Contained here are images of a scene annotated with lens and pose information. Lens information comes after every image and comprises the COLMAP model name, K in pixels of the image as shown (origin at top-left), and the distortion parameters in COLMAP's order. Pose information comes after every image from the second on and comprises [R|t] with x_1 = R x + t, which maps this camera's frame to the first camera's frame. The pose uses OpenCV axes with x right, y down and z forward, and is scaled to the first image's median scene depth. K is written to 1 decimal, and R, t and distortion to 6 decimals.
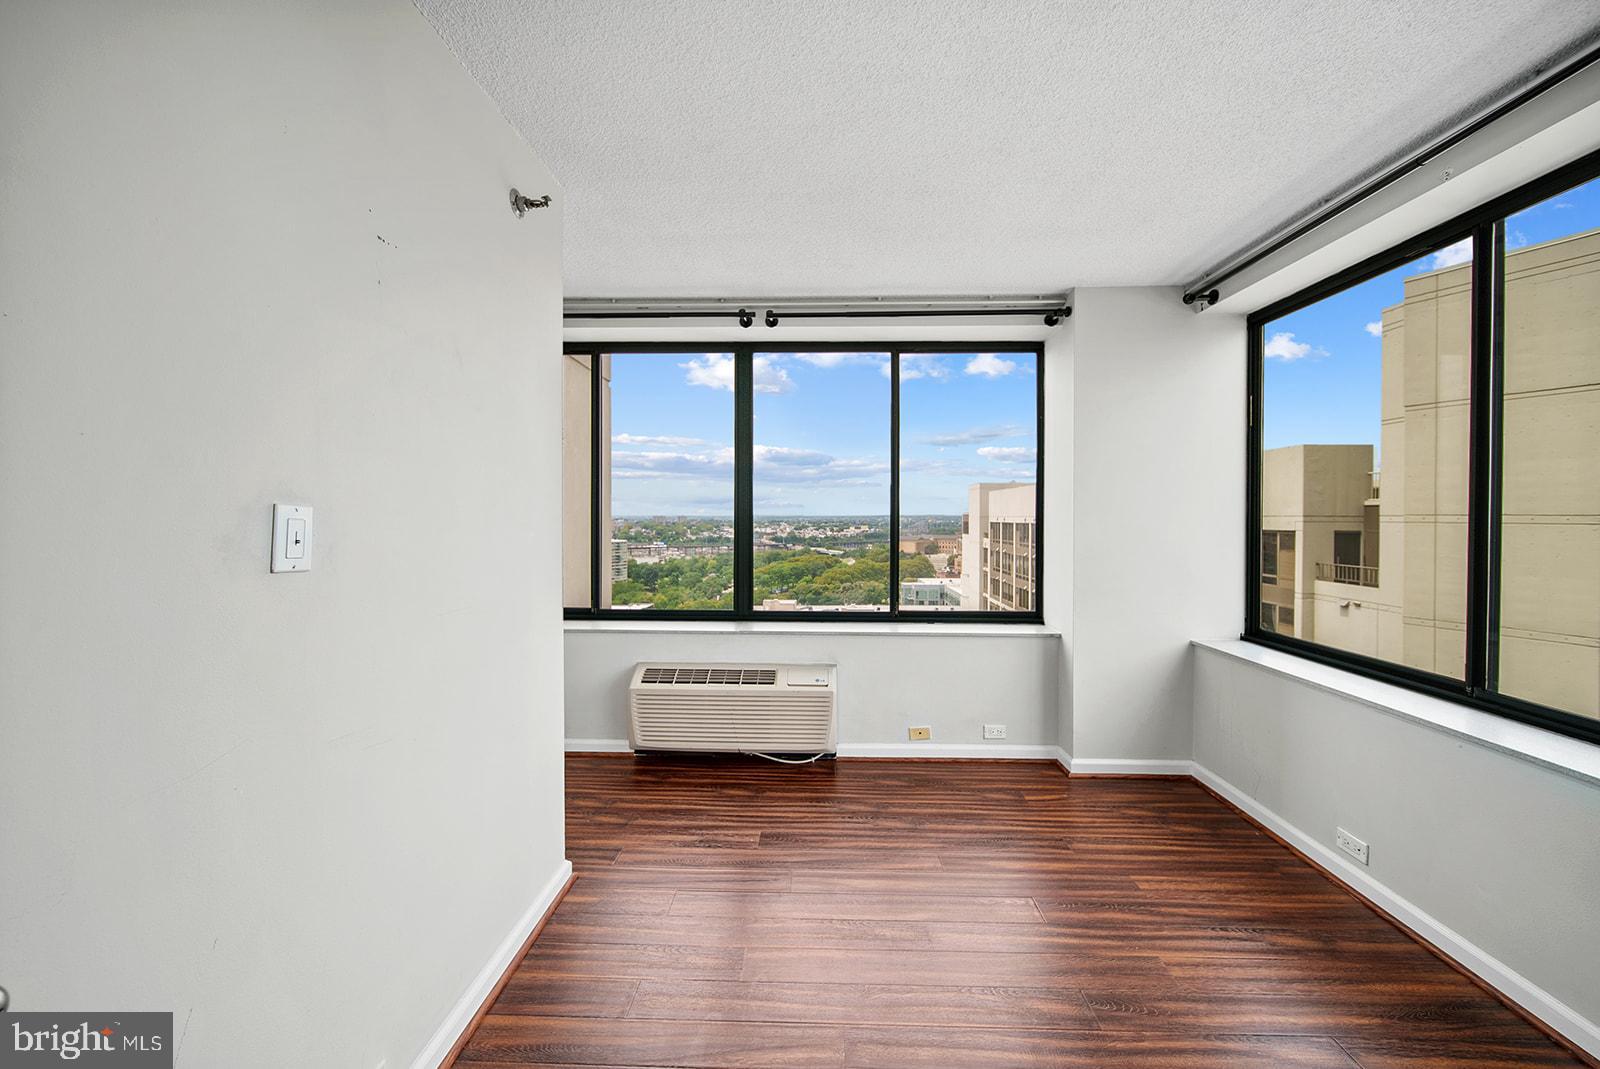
lens RADIAL K [[582.9, 0, 802.0], [0, 582.9, 518.4], [0, 0, 1]] dist [-0.003657, 0.000074]
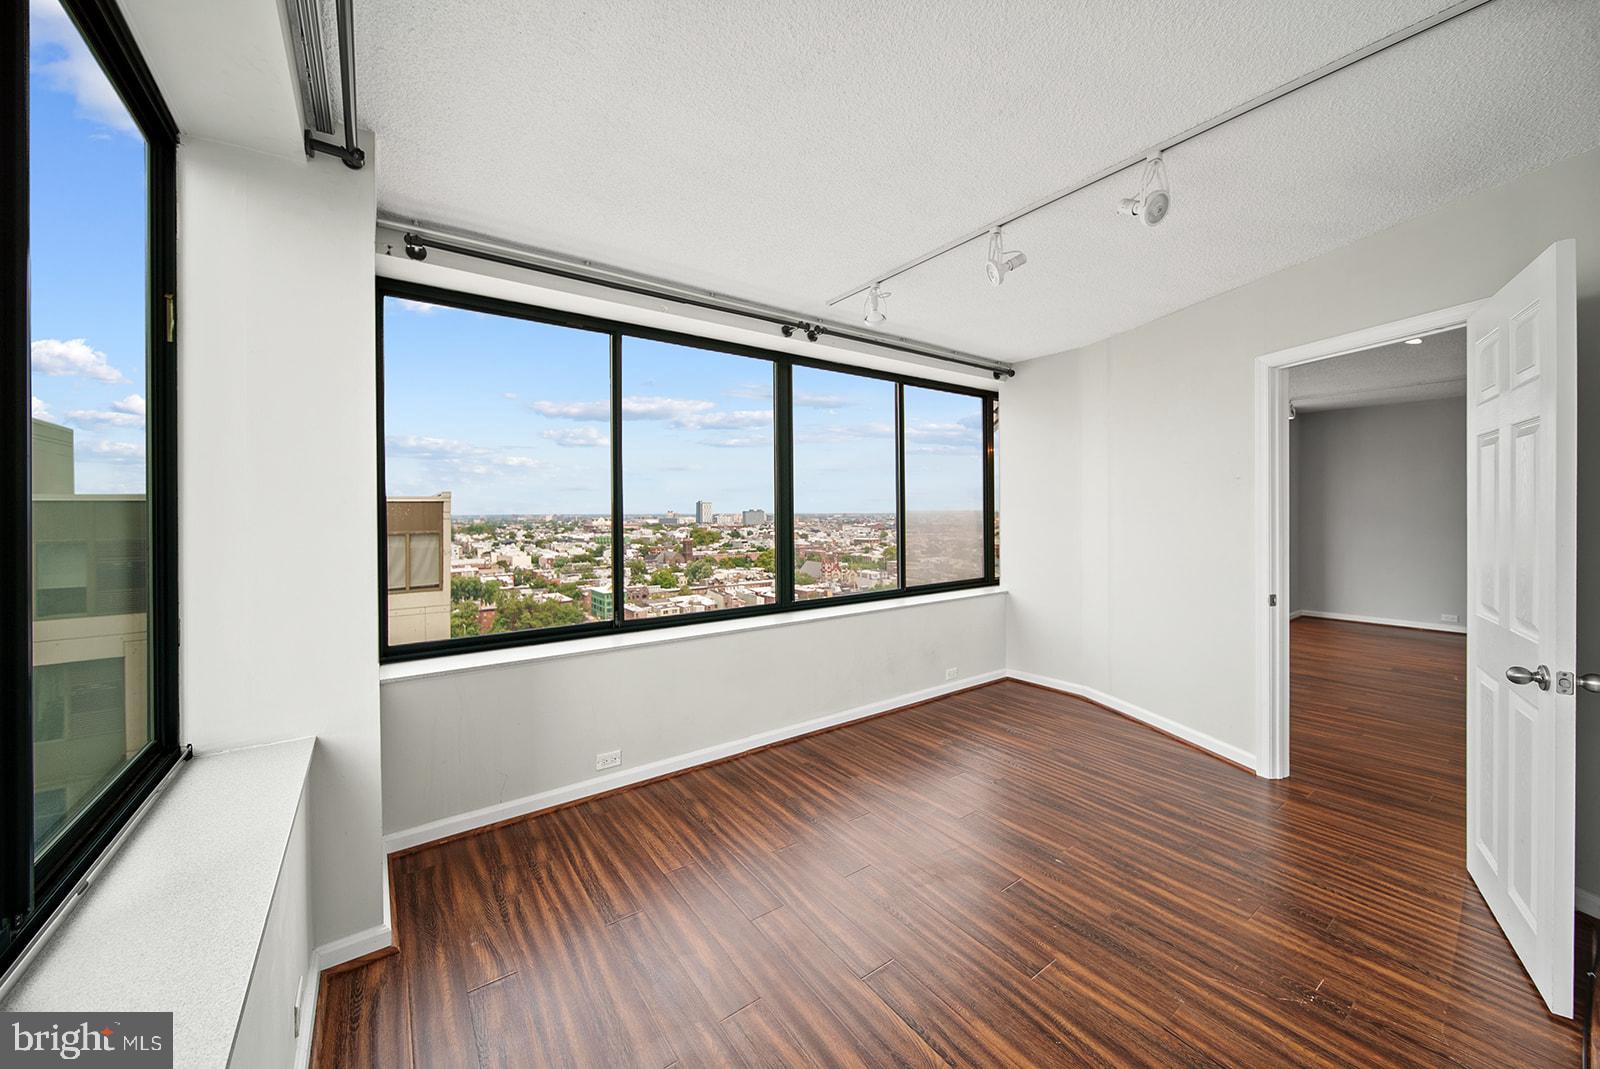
lens RADIAL K [[582.9, 0, 802.3], [0, 582.9, 515.1], [0, 0, 1]] dist [-0.003657, 0.000074]
pose [[-0.619441, -0.003513, 0.785036, -0.256723], [0.008663, 0.999899, 0.011310, -0.008191], [-0.784996, 0.013807, -0.619347, 0.995541]]
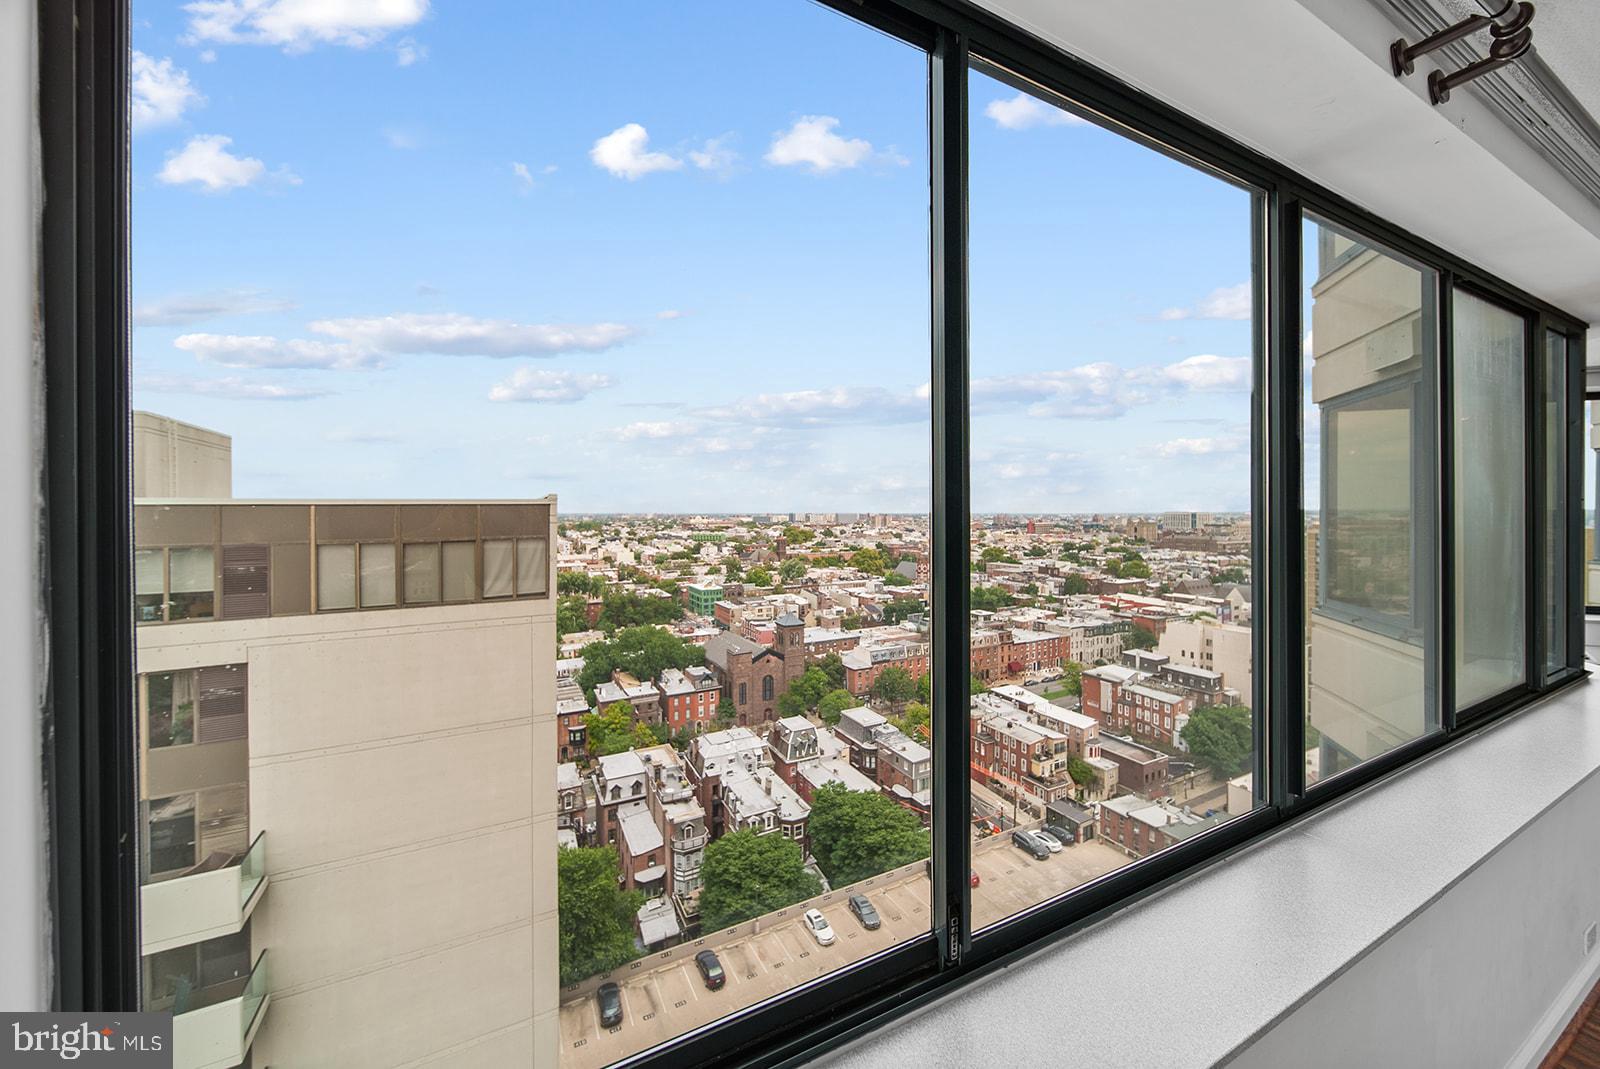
lens RADIAL K [[582.9, 0, 807.6], [0, 582.9, 510.7], [0, 0, 1]] dist [-0.003657, 0.000074]
pose [[-0.498665, -0.000668, 0.866795, 0.518192], [0.007393, 0.999960, 0.005024, -0.045796], [-0.866763, 0.008913, -0.498640, 0.851345]]
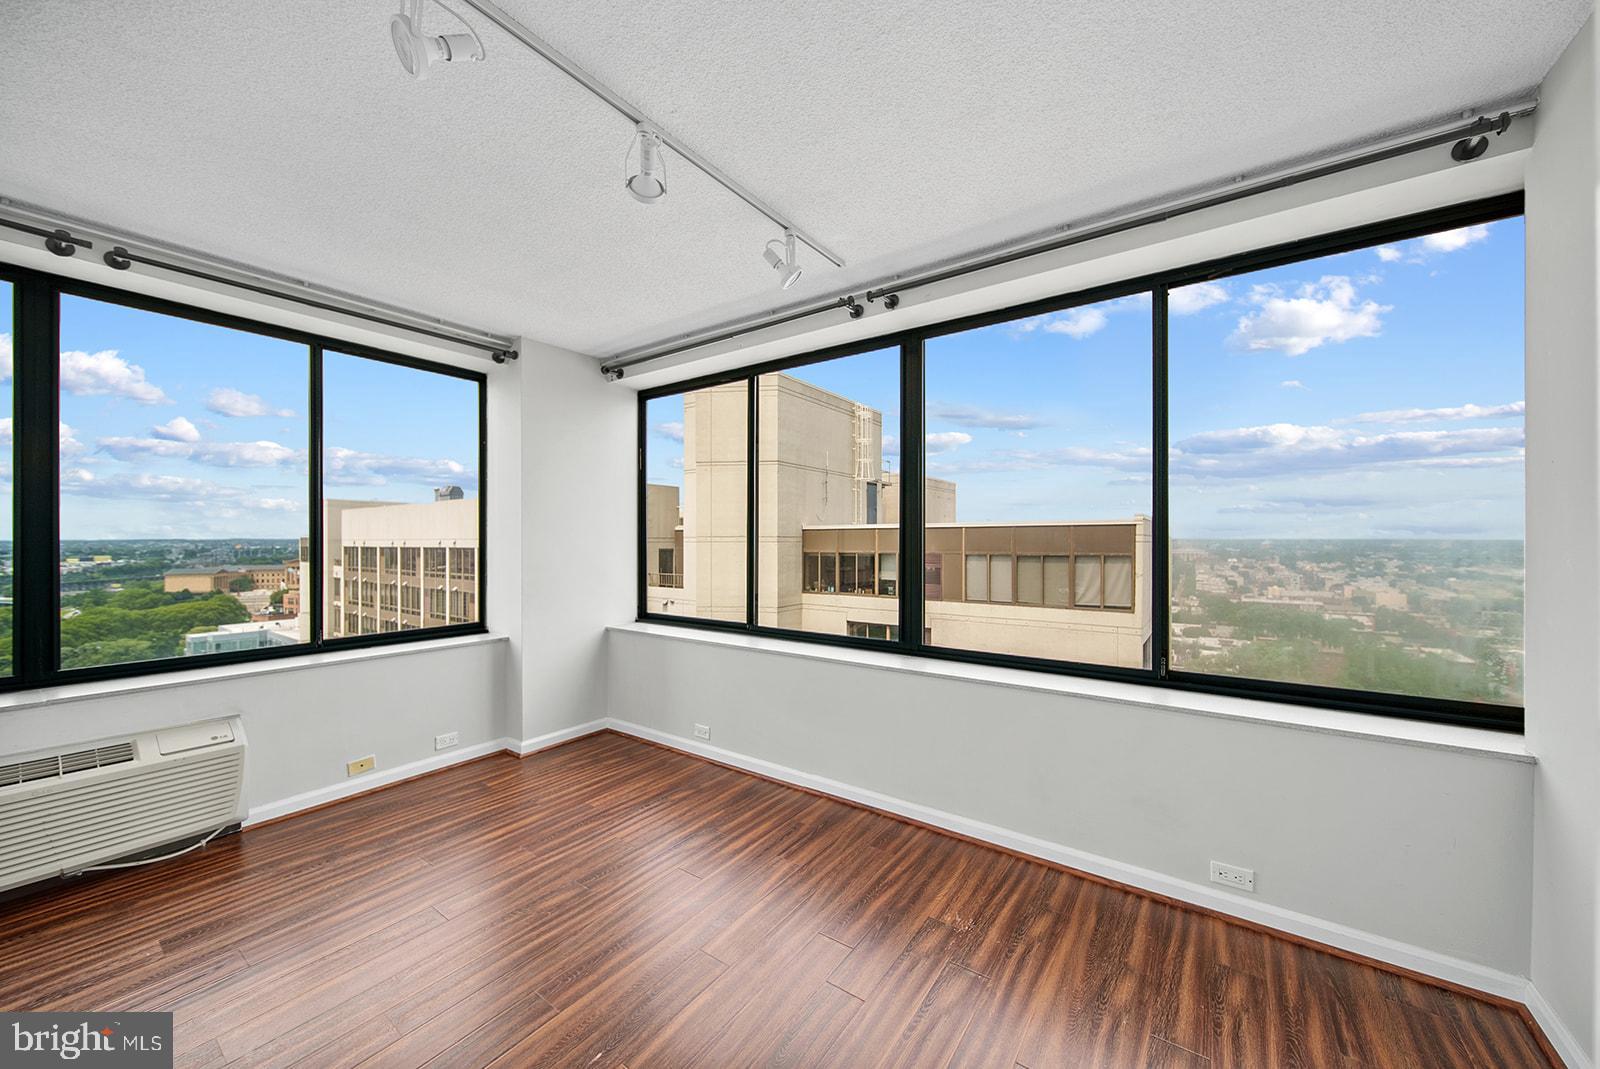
lens RADIAL K [[582.9, 0, 796.9], [0, 582.9, 540.3], [0, 0, 1]] dist [-0.003657, 0.000074]
pose [[0.555242, -0.005123, 0.831673, -0.188326], [0.007124, 0.999974, 0.001404, 0.012916], [-0.831659, 0.005145, 0.555264, -0.099628]]
